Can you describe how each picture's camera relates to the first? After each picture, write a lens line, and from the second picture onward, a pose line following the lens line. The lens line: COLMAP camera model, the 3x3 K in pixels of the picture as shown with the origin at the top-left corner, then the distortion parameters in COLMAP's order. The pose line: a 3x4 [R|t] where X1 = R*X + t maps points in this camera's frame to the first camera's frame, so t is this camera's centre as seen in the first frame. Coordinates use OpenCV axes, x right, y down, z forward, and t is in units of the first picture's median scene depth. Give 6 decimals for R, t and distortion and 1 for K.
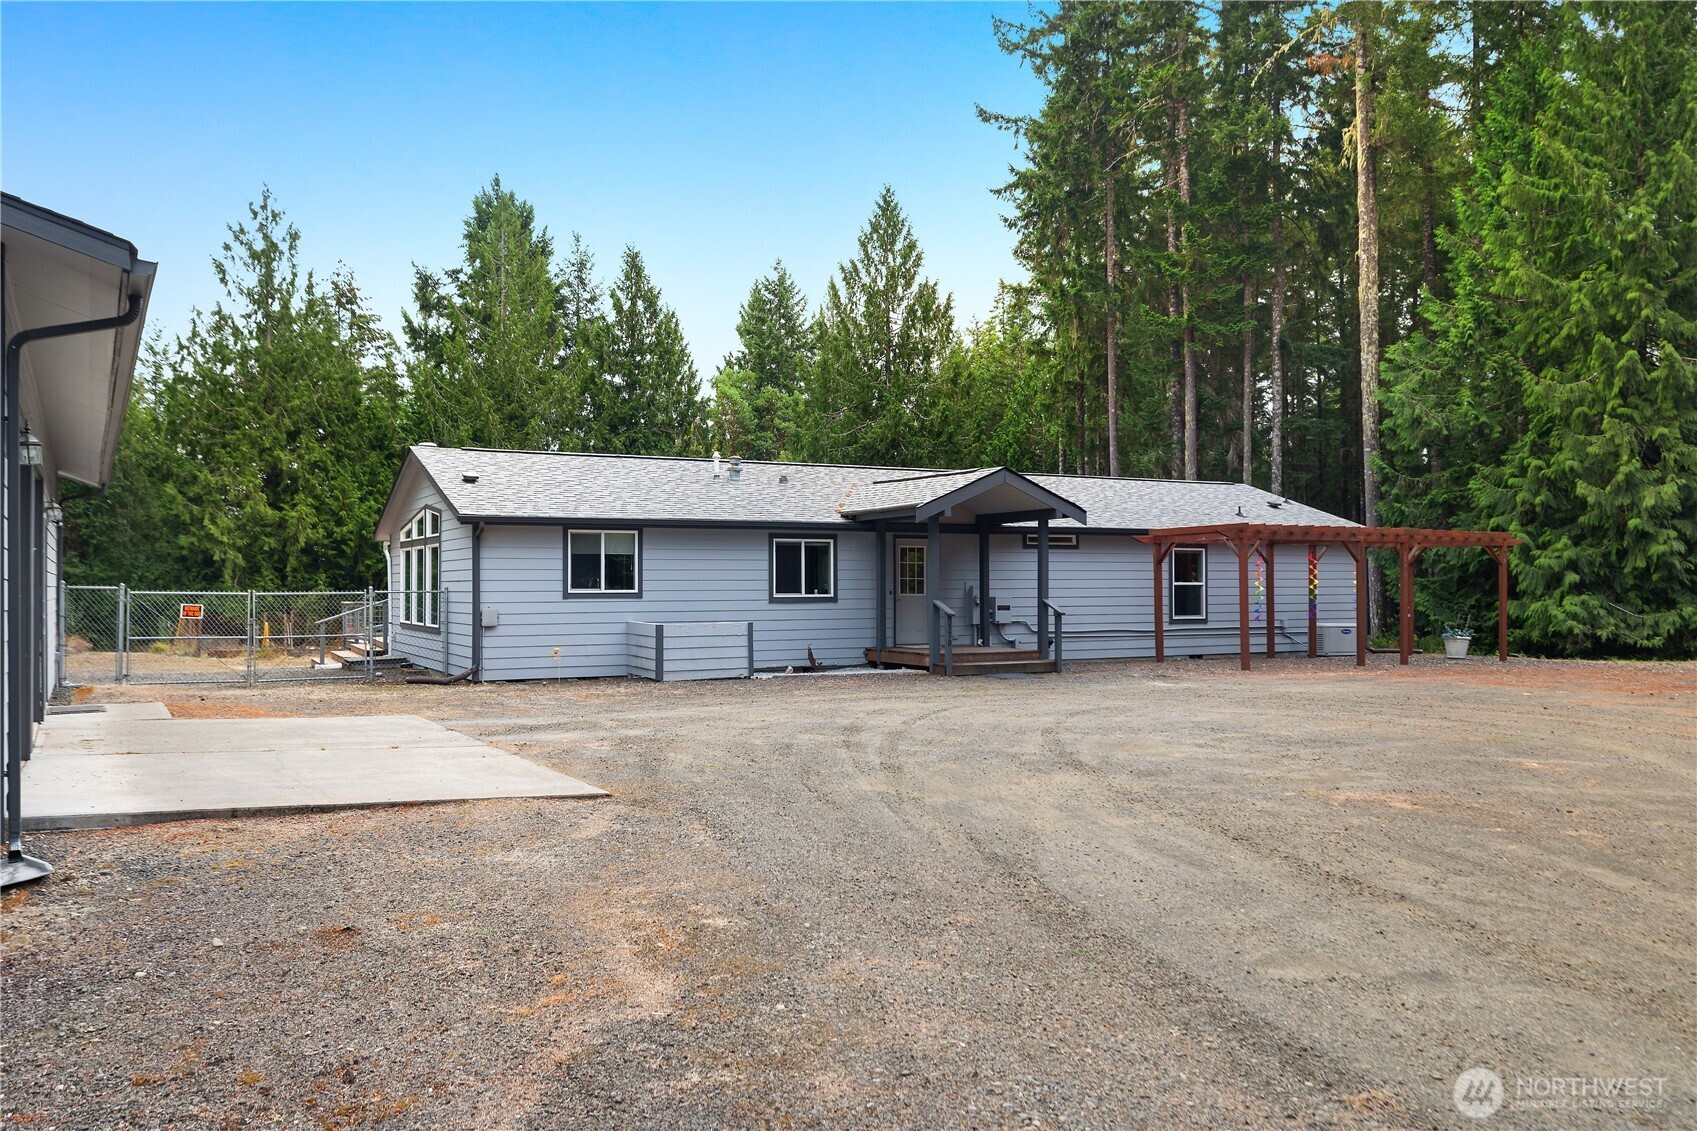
lens RADIAL K [[1333.0, 0, 846.9], [0, 1333.0, 566.6], [0, 0, 1]] dist [0.002899, 0.001875]
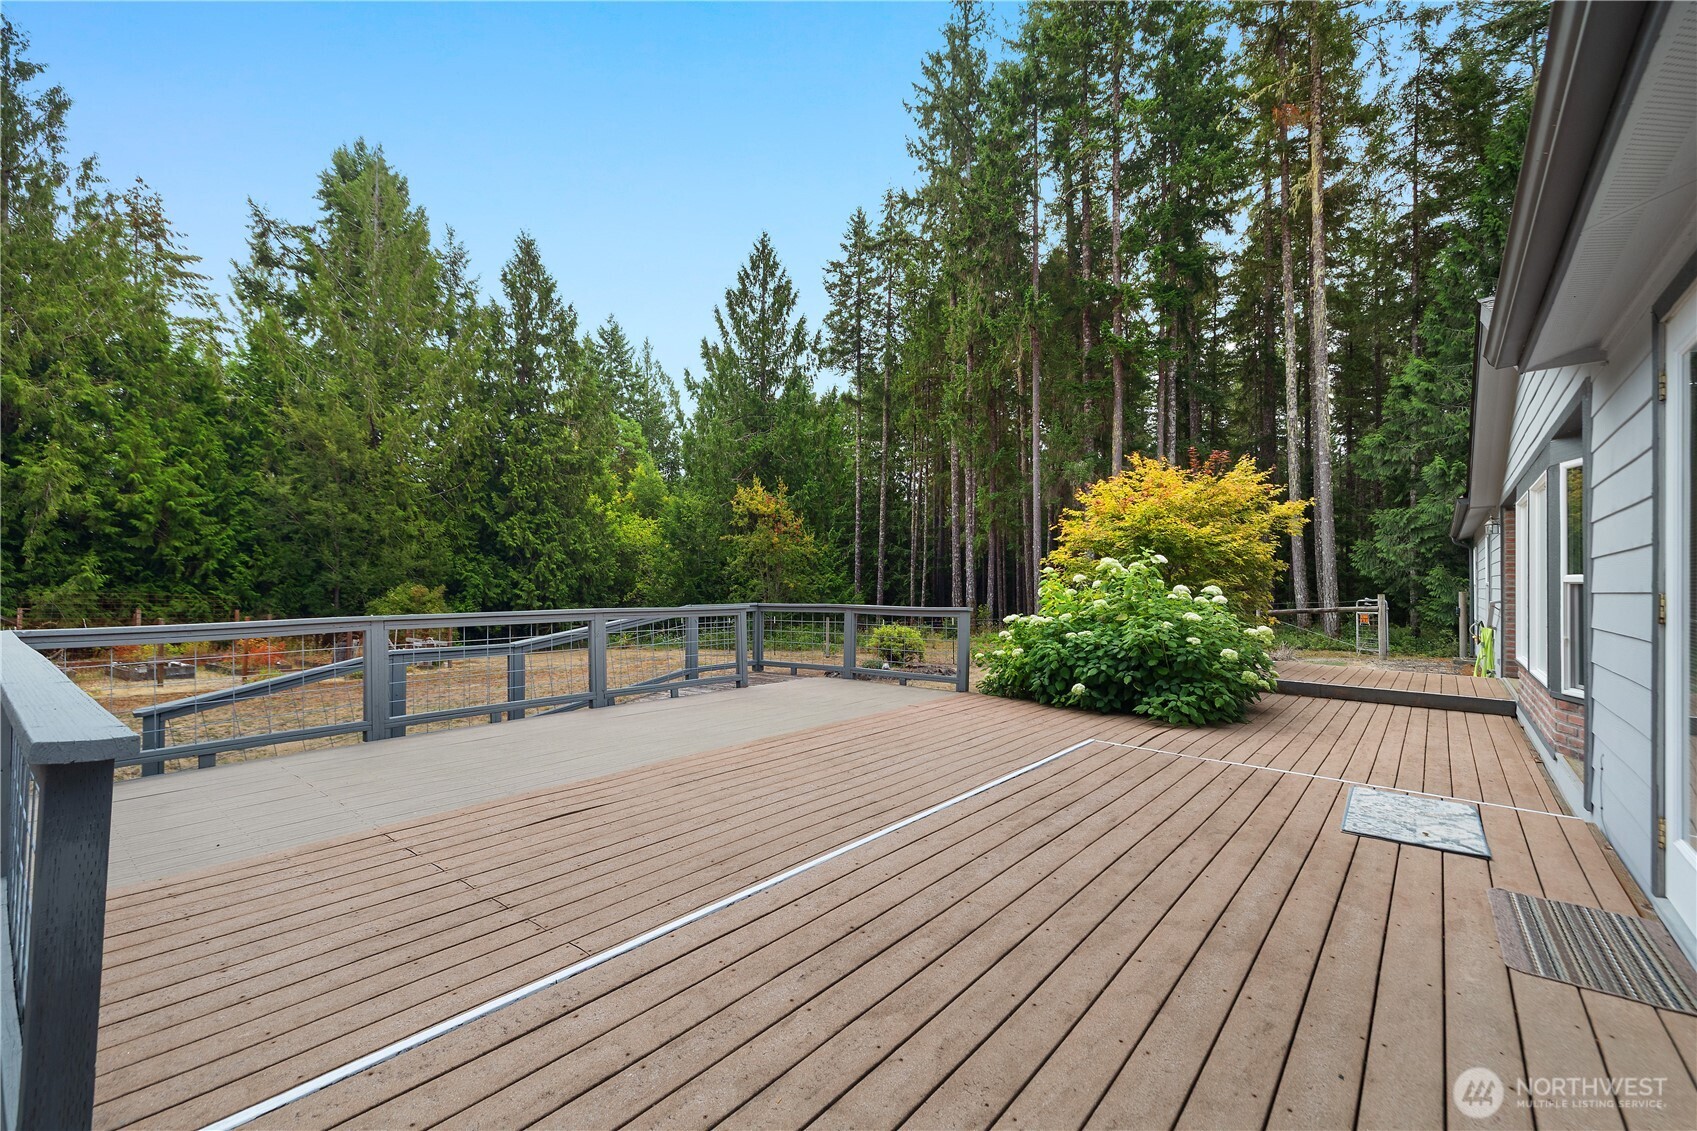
lens RADIAL K [[731.1, 0, 852.3], [0, 731.1, 567.6], [0, 0, 1]] dist [-0.000974, -0.000072]
pose [[0.919039, 0.011269, 0.394006, -0.165145], [-0.007028, 0.999901, -0.012204, 0.011909], [-0.394105, 0.008447, 0.919027, 0.455180]]
